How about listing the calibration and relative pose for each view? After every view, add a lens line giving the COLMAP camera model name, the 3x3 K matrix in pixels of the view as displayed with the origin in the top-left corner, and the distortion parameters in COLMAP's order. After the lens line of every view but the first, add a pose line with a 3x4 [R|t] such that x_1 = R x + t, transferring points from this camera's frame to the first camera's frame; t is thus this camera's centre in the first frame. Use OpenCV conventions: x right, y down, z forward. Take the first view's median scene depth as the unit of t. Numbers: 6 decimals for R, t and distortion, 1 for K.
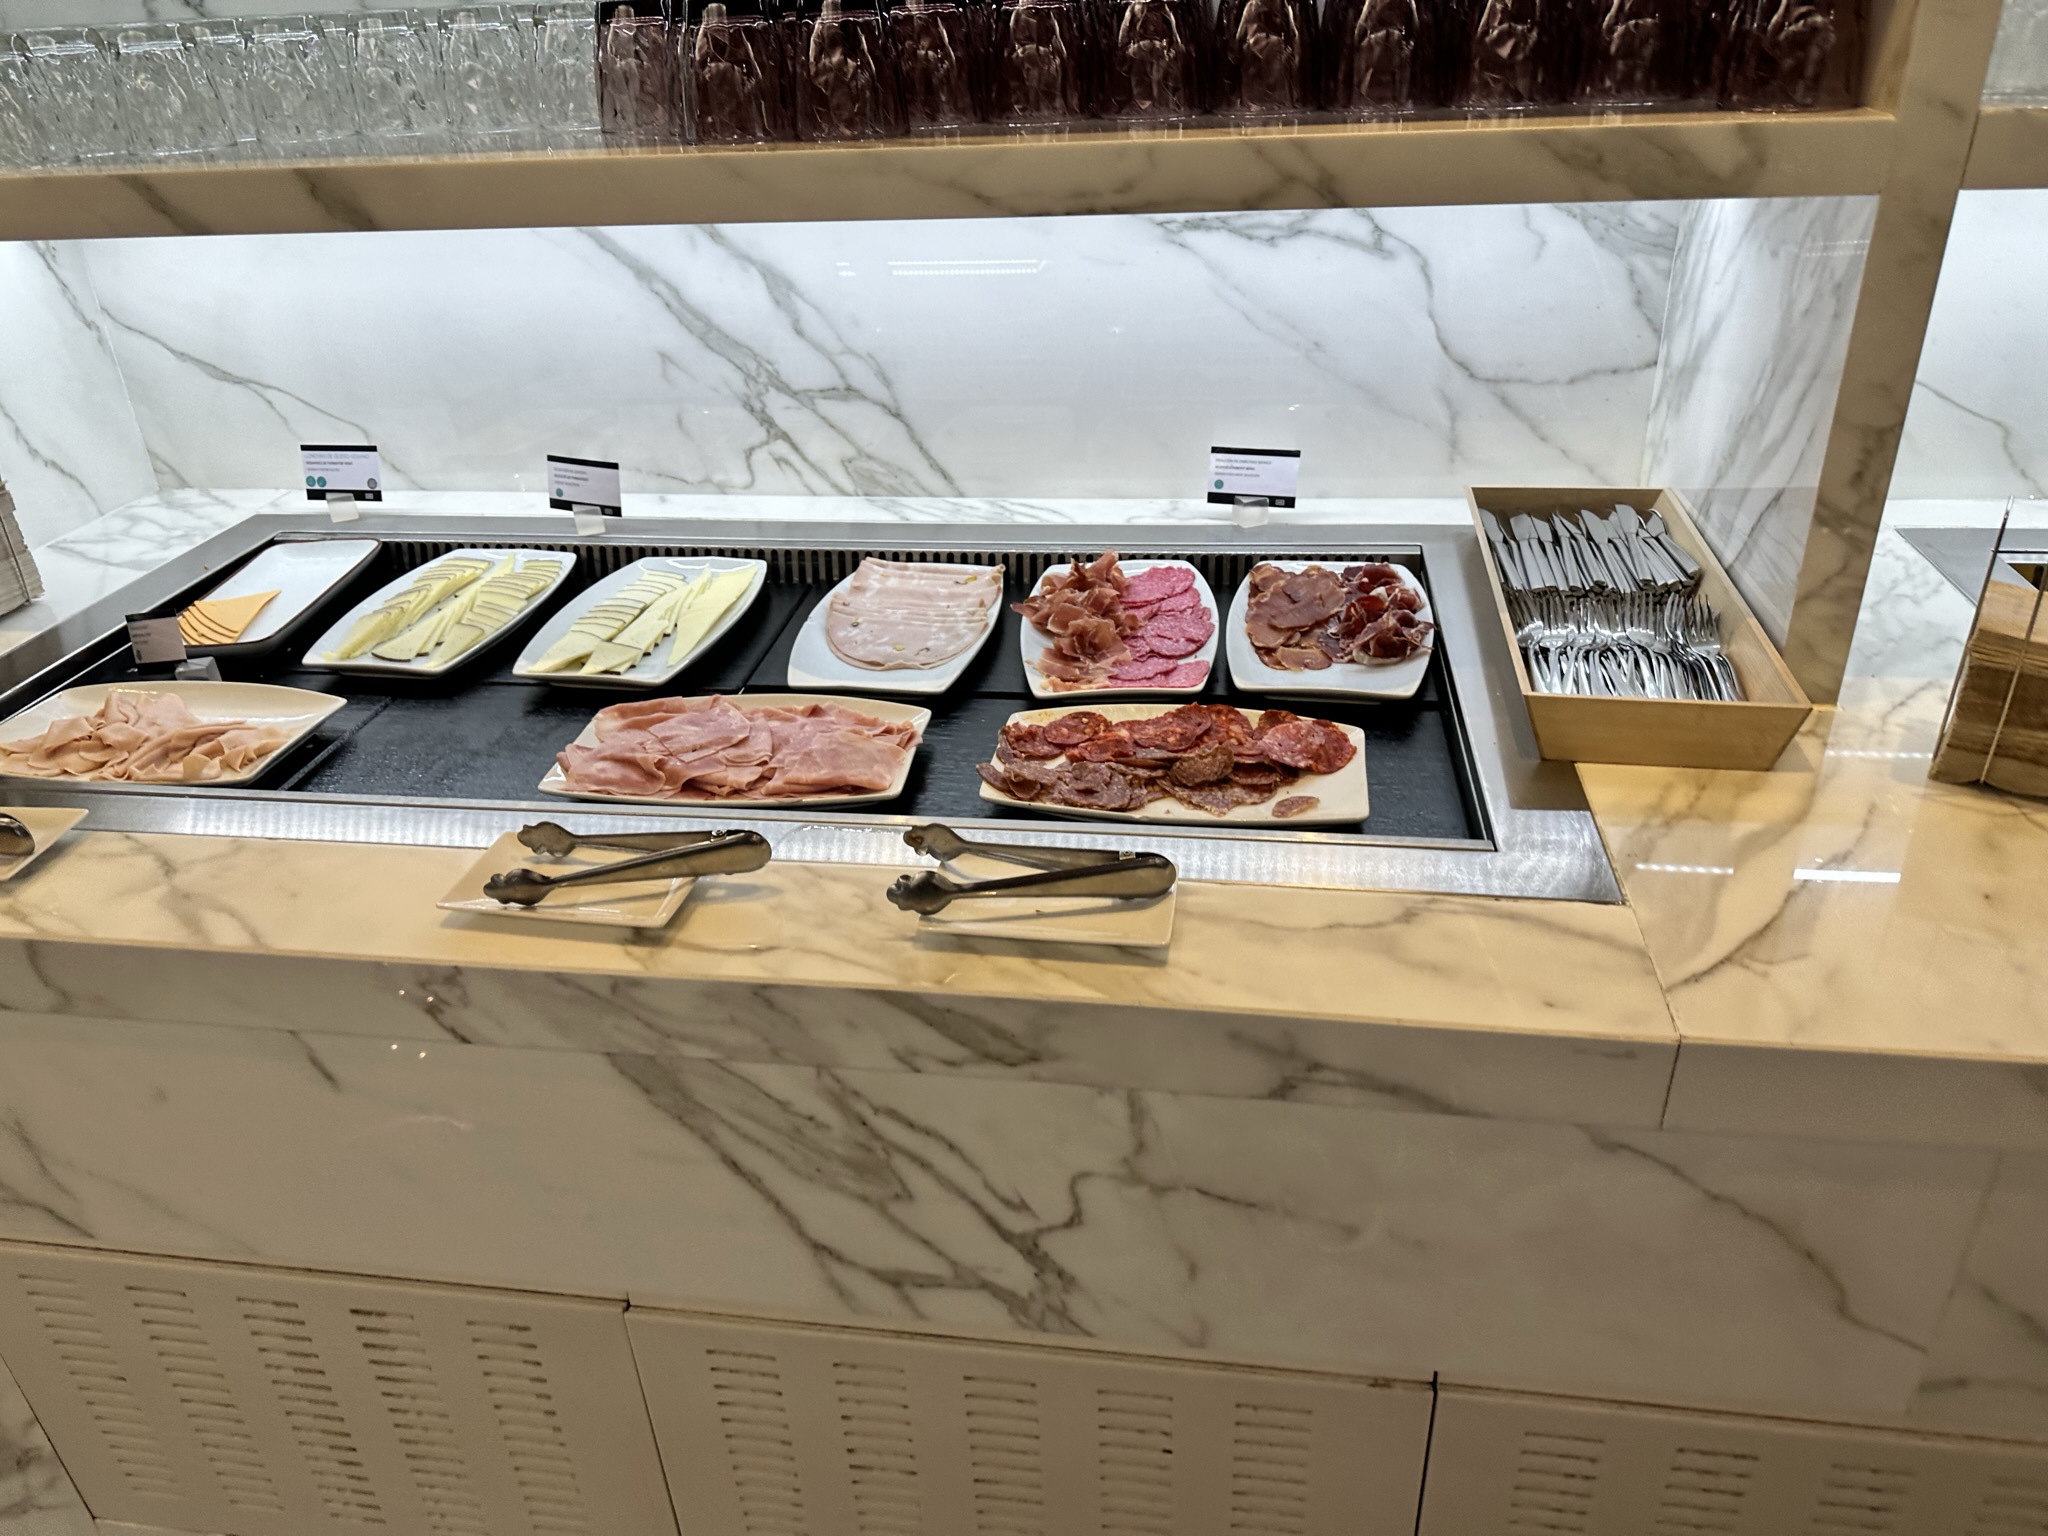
lens RADIAL K [[1452.4, 0, 1031.0], [0, 1452.4, 758.0], [0, 0, 1]] dist [-0.001910, -0.005628]
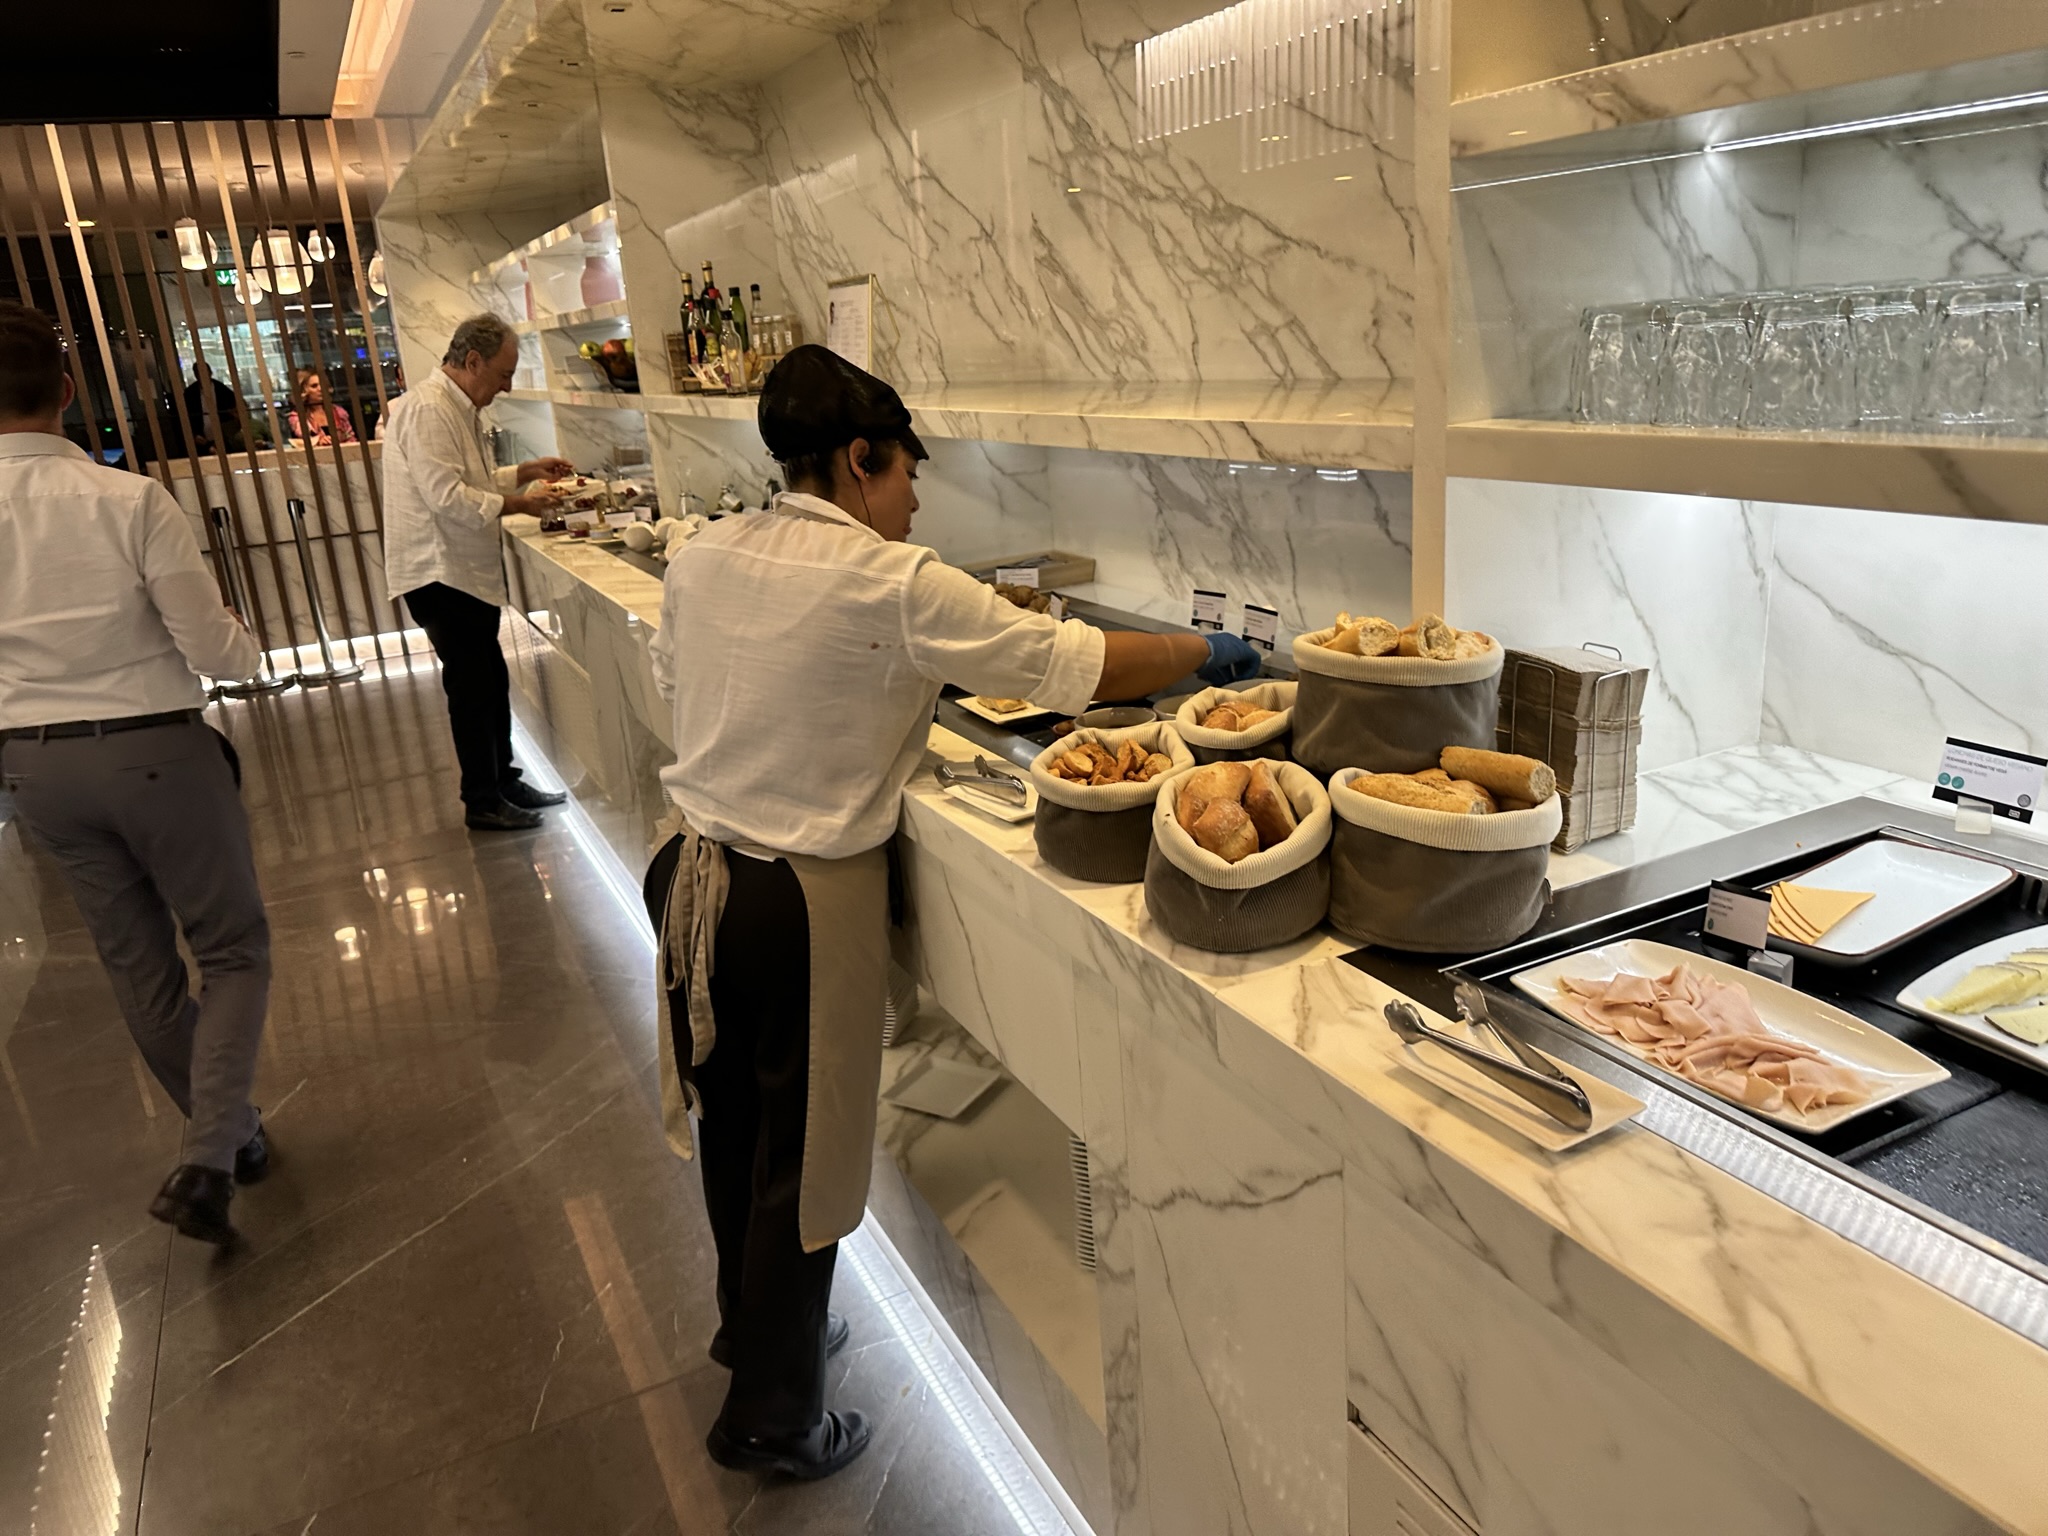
lens RADIAL K [[1452.4, 0, 1031.0], [0, 1452.4, 758.0], [0, 0, 1]] dist [-0.001910, -0.005628]
pose [[0.578597, 0.234467, -0.781185, -0.161853], [-0.341066, 0.939580, 0.029392, -0.049047], [0.740877, 0.249430, 0.623607, 0.066101]]
